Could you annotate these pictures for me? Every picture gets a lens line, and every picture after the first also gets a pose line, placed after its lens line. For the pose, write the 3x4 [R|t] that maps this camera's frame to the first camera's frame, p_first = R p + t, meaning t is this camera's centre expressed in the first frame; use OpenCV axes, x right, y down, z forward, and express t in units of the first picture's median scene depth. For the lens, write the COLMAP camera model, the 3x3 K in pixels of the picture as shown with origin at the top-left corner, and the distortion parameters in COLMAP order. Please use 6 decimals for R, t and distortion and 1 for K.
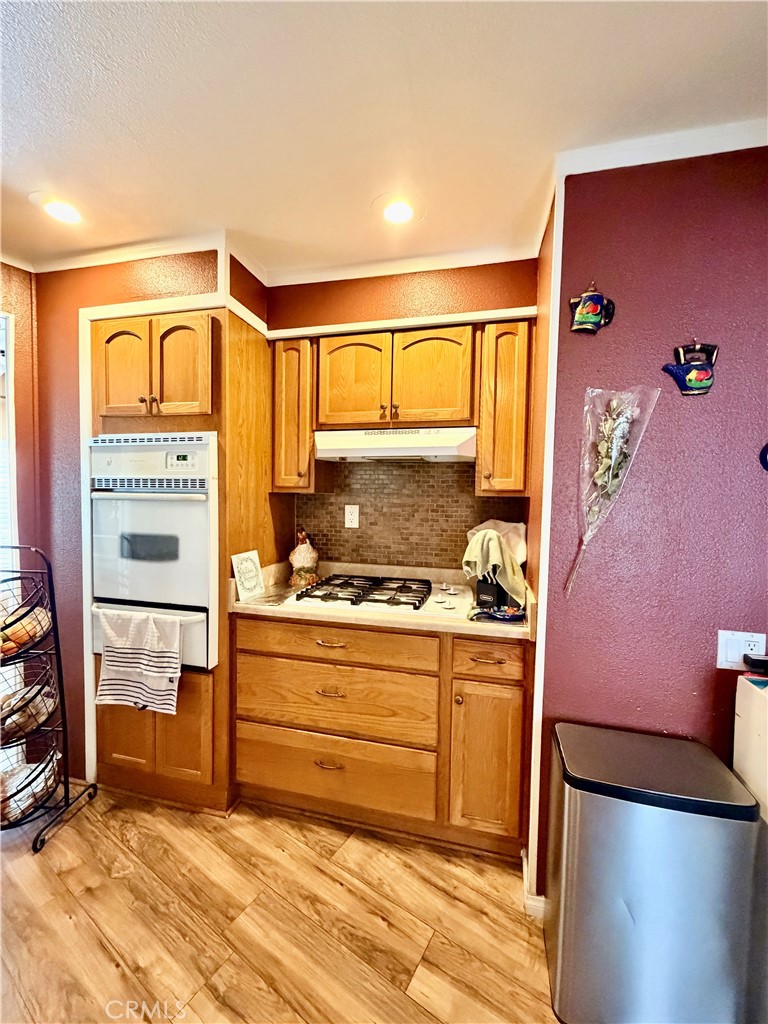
lens RADIAL K [[408.8, 0, 383.4], [0, 408.8, 510.0], [0, 0, 1]] dist [-0.000203, 0.000170]
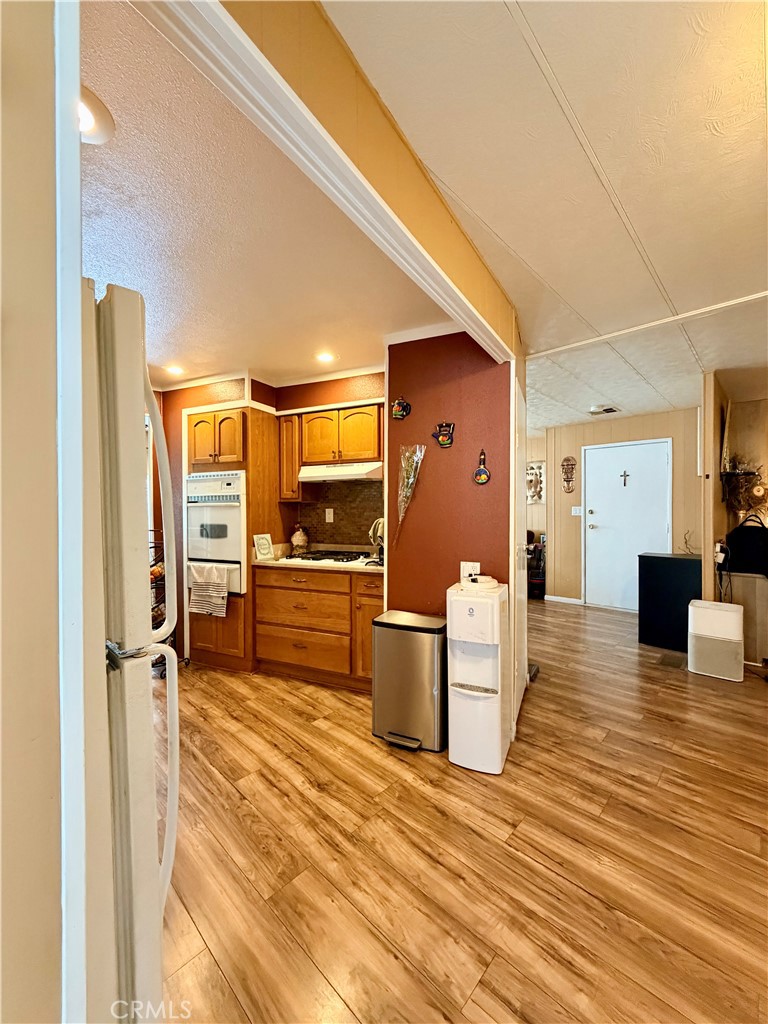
lens RADIAL K [[408.8, 0, 383.4], [0, 408.8, 510.0], [0, 0, 1]] dist [-0.000203, 0.000170]
pose [[0.981889, -0.020571, -0.188336, 0.577757], [0.013785, 0.999210, -0.037271, 0.075077], [0.188954, 0.034000, 0.981397, -0.744743]]
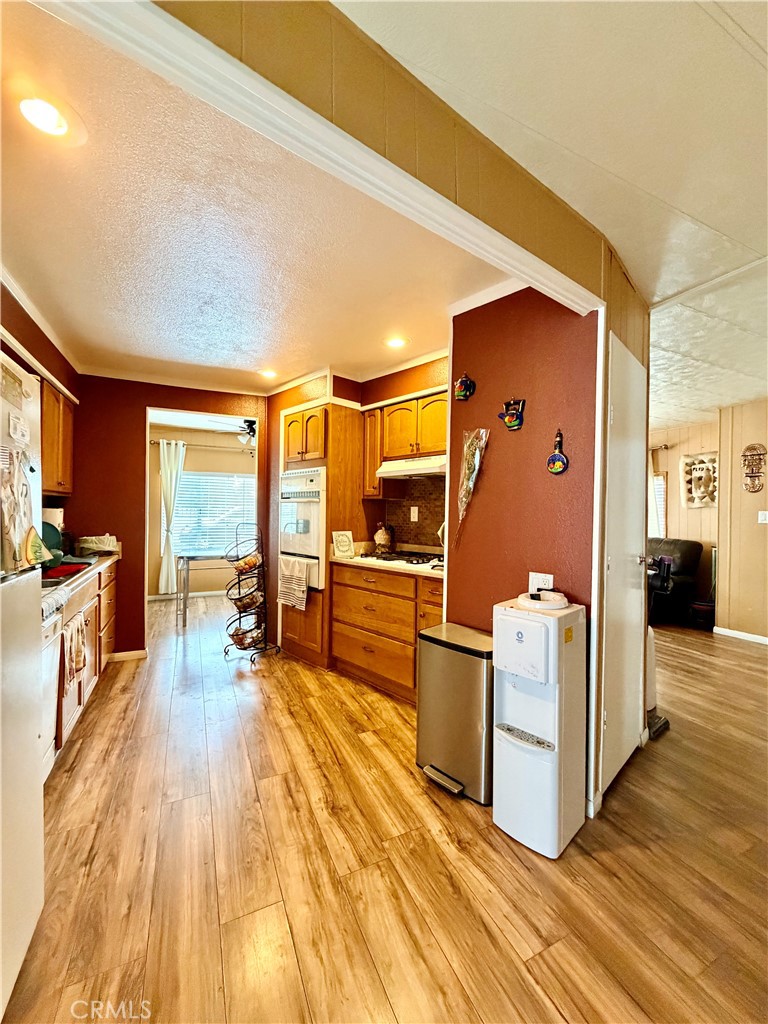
lens RADIAL K [[408.8, 0, 383.4], [0, 408.8, 510.0], [0, 0, 1]] dist [-0.000203, 0.000170]
pose [[0.850808, -0.005841, -0.525445, 0.819883], [-0.020244, 0.998832, -0.043882, 0.091385], [0.525087, 0.047973, 0.849695, -0.480302]]
